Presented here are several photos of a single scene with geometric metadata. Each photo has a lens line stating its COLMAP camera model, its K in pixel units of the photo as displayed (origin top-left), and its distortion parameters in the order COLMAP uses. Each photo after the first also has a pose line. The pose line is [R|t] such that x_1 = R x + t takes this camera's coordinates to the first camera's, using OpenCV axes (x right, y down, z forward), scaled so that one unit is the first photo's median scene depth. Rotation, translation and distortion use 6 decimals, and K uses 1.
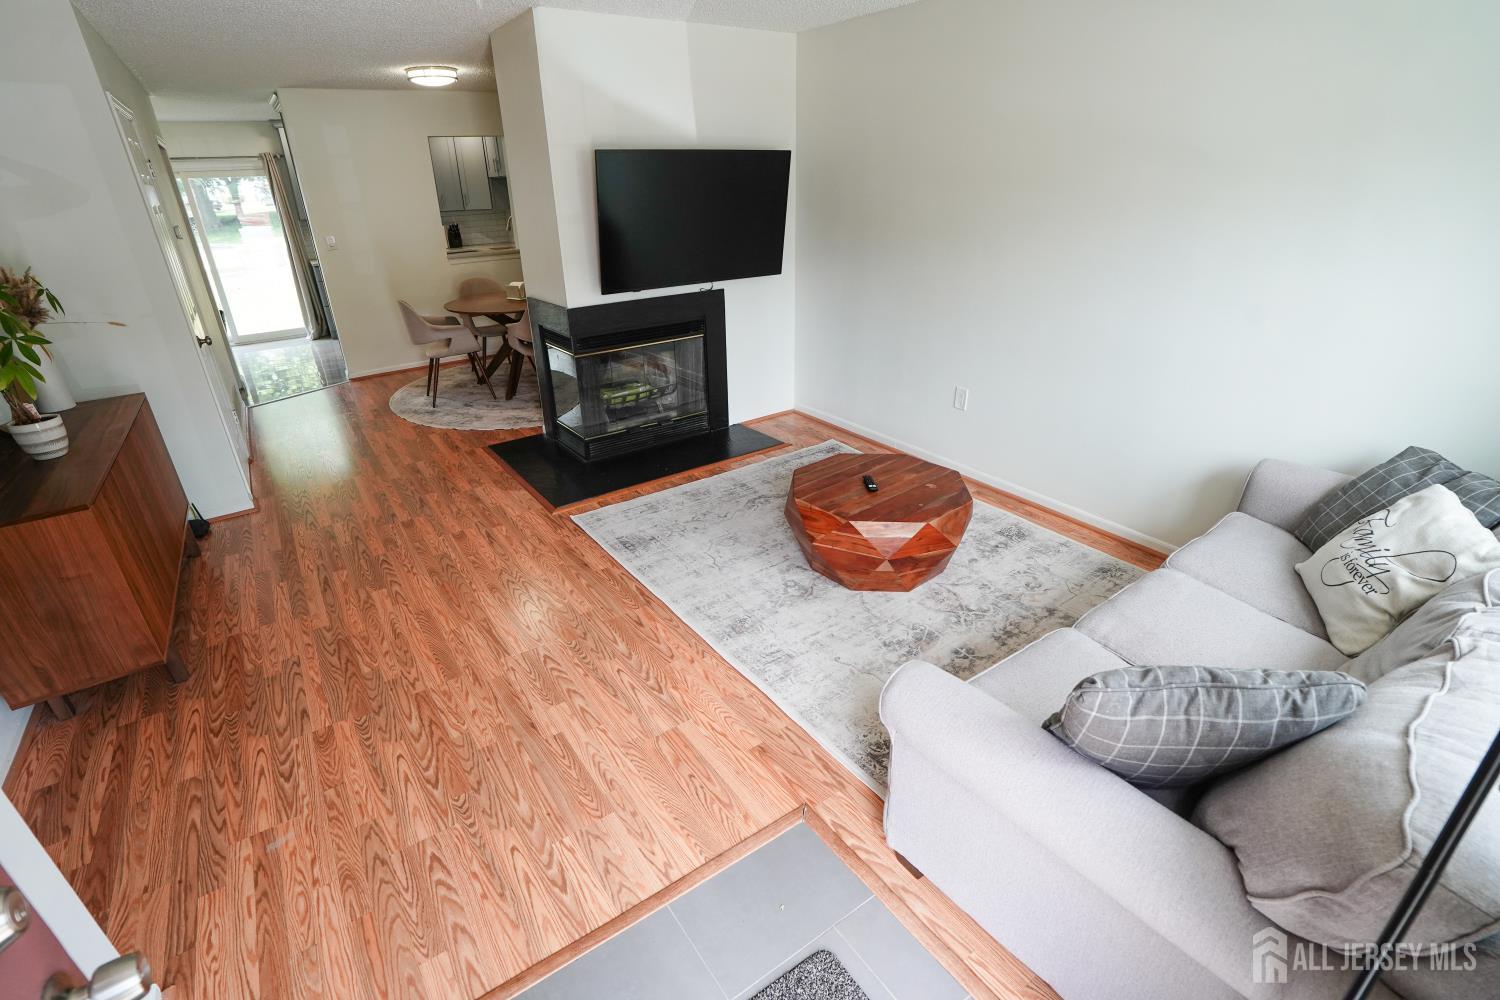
lens RADIAL K [[697.2, 0, 744.2], [0, 697.2, 502.1], [0, 0, 1]] dist [-0.075789, 0.029759]
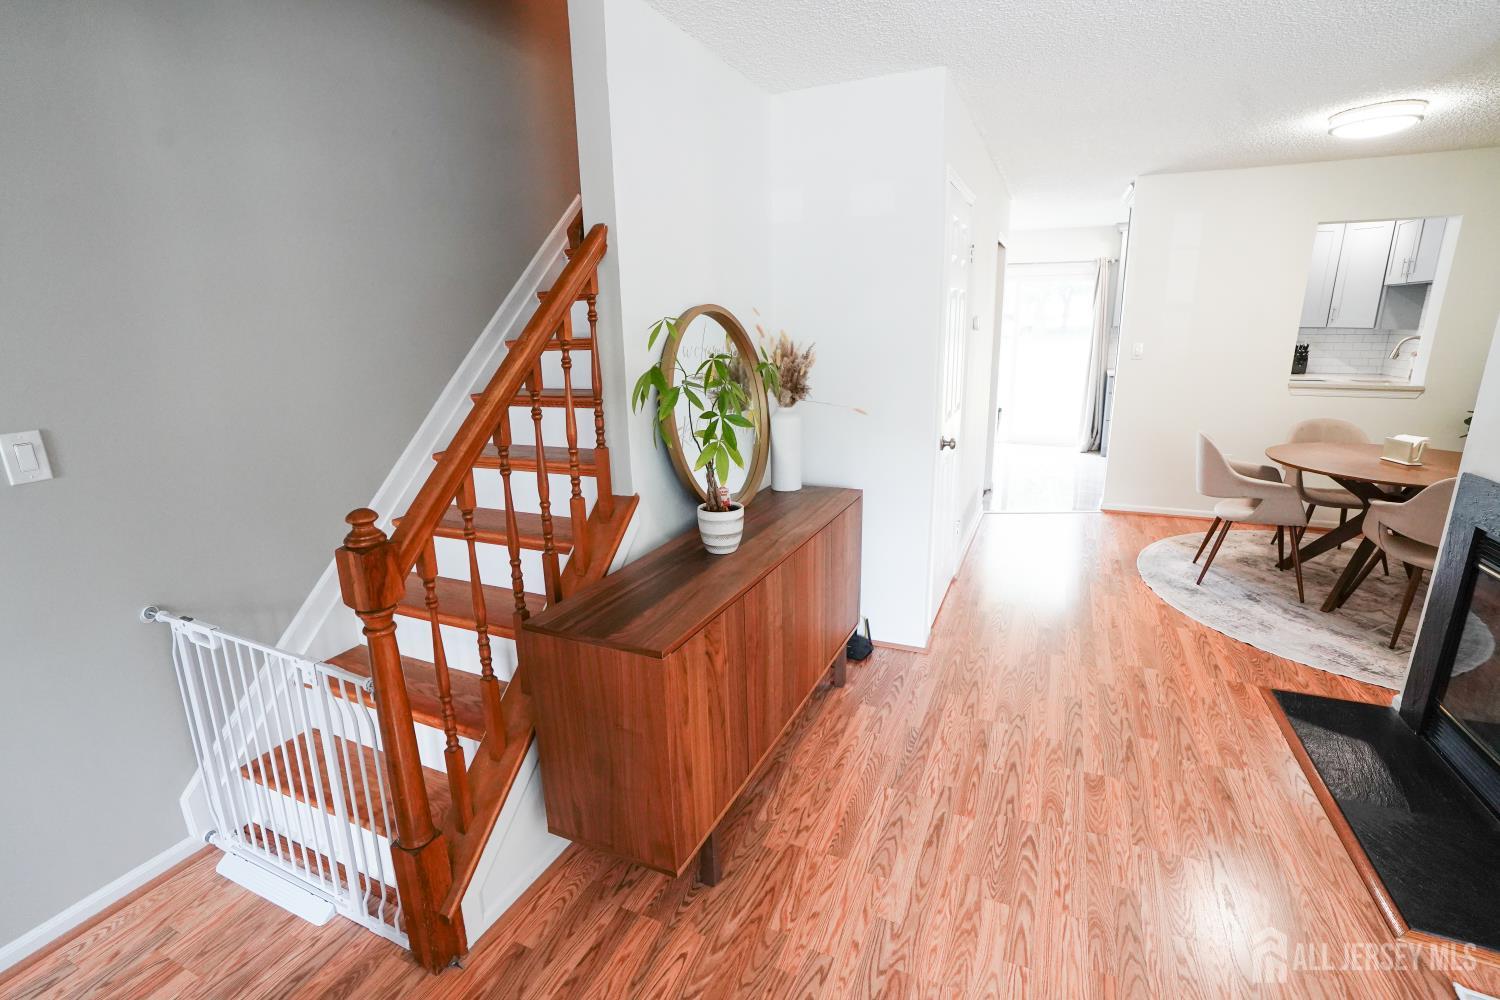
lens RADIAL K [[697.2, 0, 744.2], [0, 697.2, 502.1], [0, 0, 1]] dist [-0.075789, 0.029759]
pose [[0.510973, 0.233439, -0.827293, -0.199797], [-0.360346, 0.931943, 0.040403, -0.113691], [0.780421, 0.277467, 0.560316, 0.331790]]
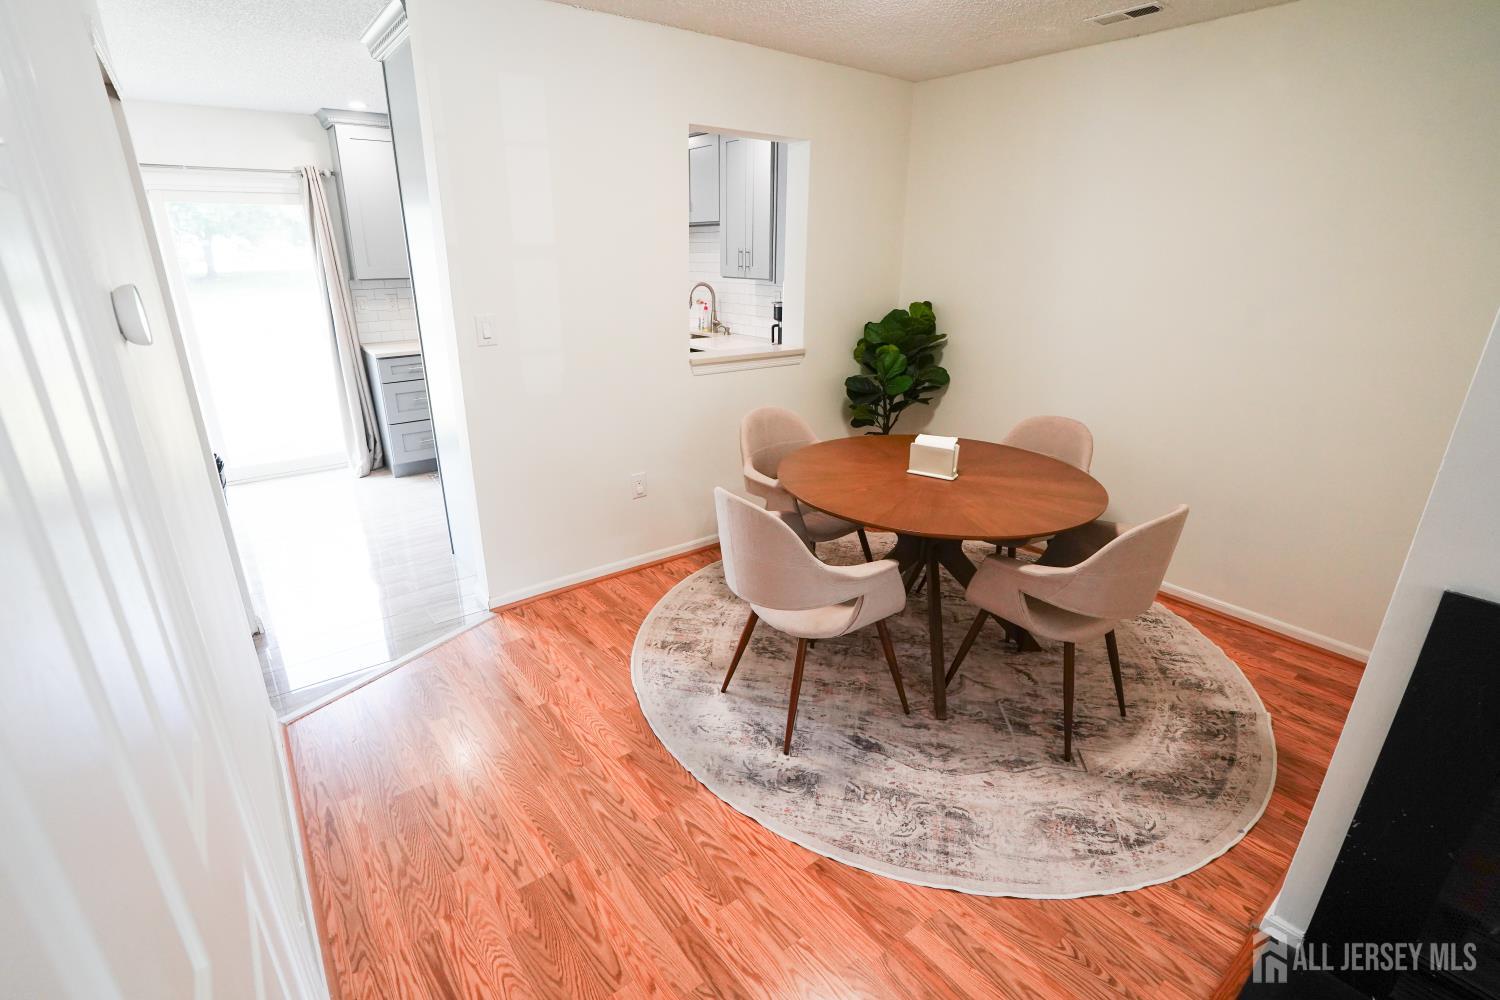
lens RADIAL K [[697.2, 0, 744.2], [0, 697.2, 502.1], [0, 0, 1]] dist [-0.075789, 0.029759]
pose [[0.998497, 0.022272, 0.050085, -0.738123], [-0.016802, 0.994107, -0.107091, -0.352400], [-0.052175, 0.106089, 0.992987, 0.878365]]
